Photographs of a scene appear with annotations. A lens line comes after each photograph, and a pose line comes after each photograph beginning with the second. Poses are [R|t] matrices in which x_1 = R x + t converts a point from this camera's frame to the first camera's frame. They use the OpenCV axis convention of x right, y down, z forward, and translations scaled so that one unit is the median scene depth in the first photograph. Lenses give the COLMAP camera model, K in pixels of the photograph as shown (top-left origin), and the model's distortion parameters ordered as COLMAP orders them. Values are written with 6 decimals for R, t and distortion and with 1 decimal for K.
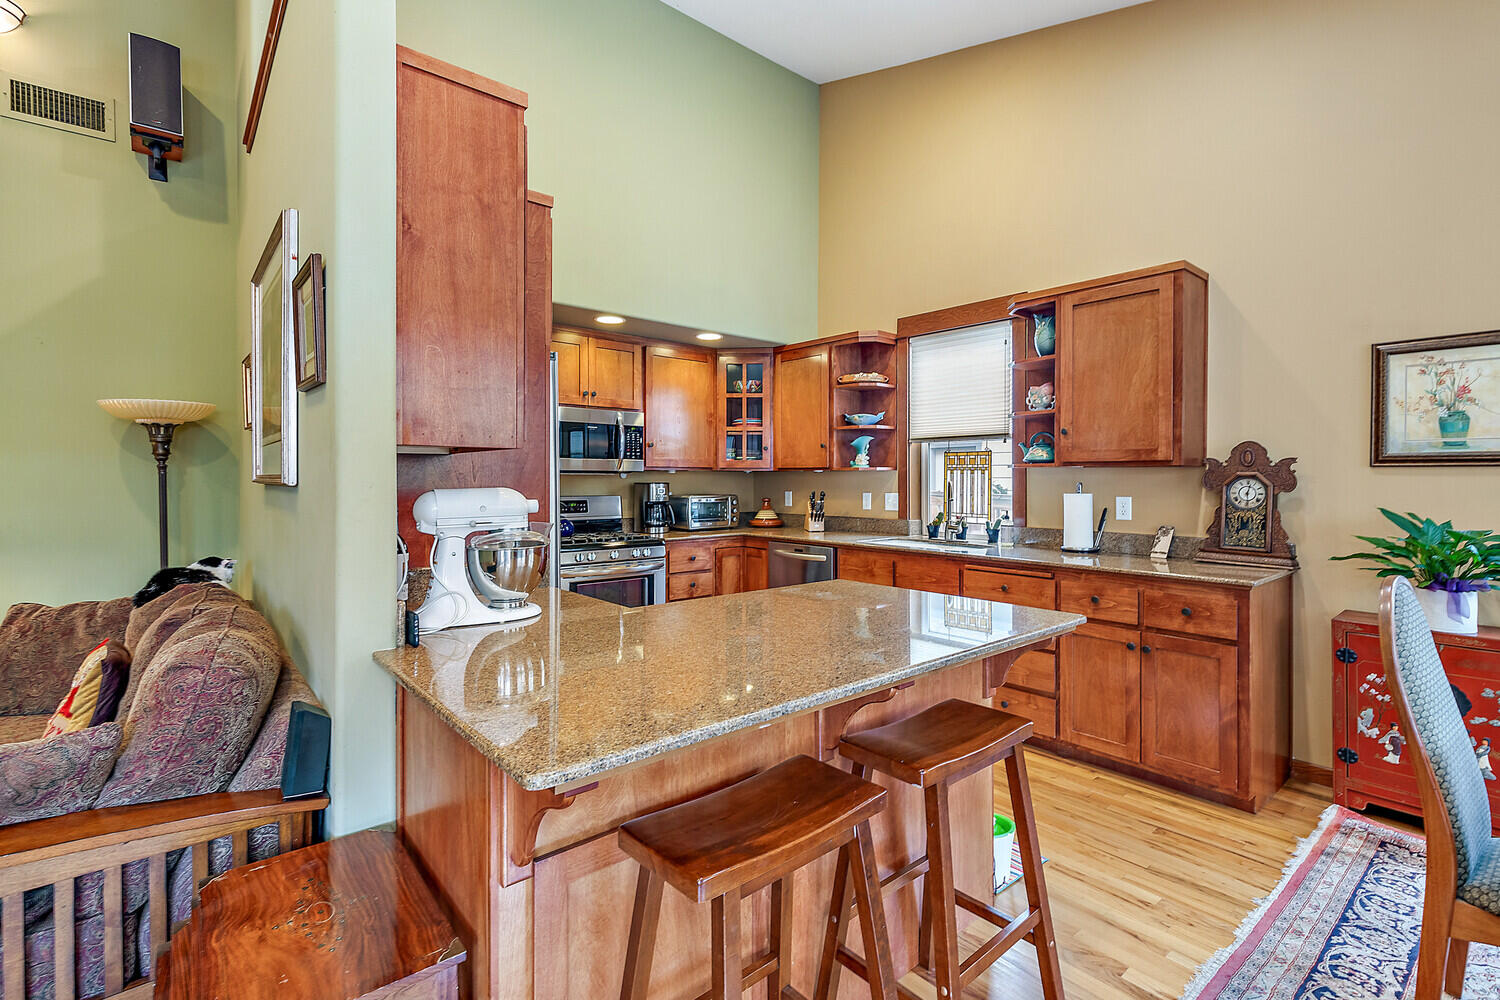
lens RADIAL K [[682.4, 0, 764.8], [0, 682.4, 497.2], [0, 0, 1]] dist [0.001238, -0.000151]
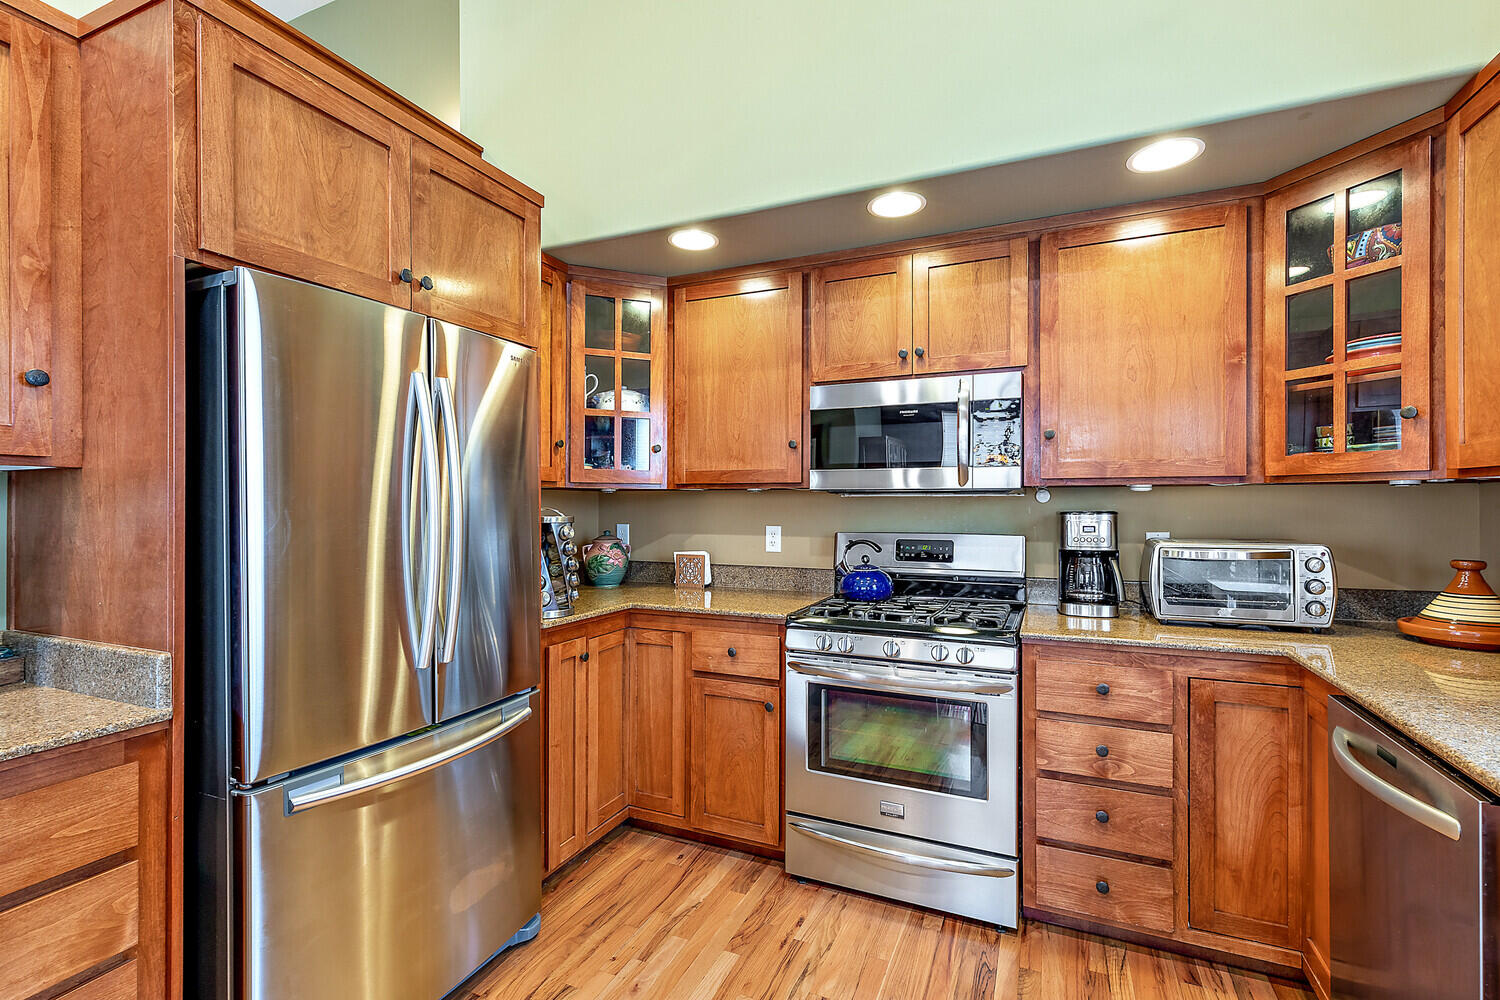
lens RADIAL K [[670.9, 0, 756.5], [0, 670.9, 507.2], [0, 0, 1]] dist [0.003472, -0.000253]
pose [[0.428702, 0.005231, -0.903431, 0.282693], [-0.023583, 0.999707, -0.005403, -0.026310], [0.903138, 0.023621, 0.428700, 0.969068]]
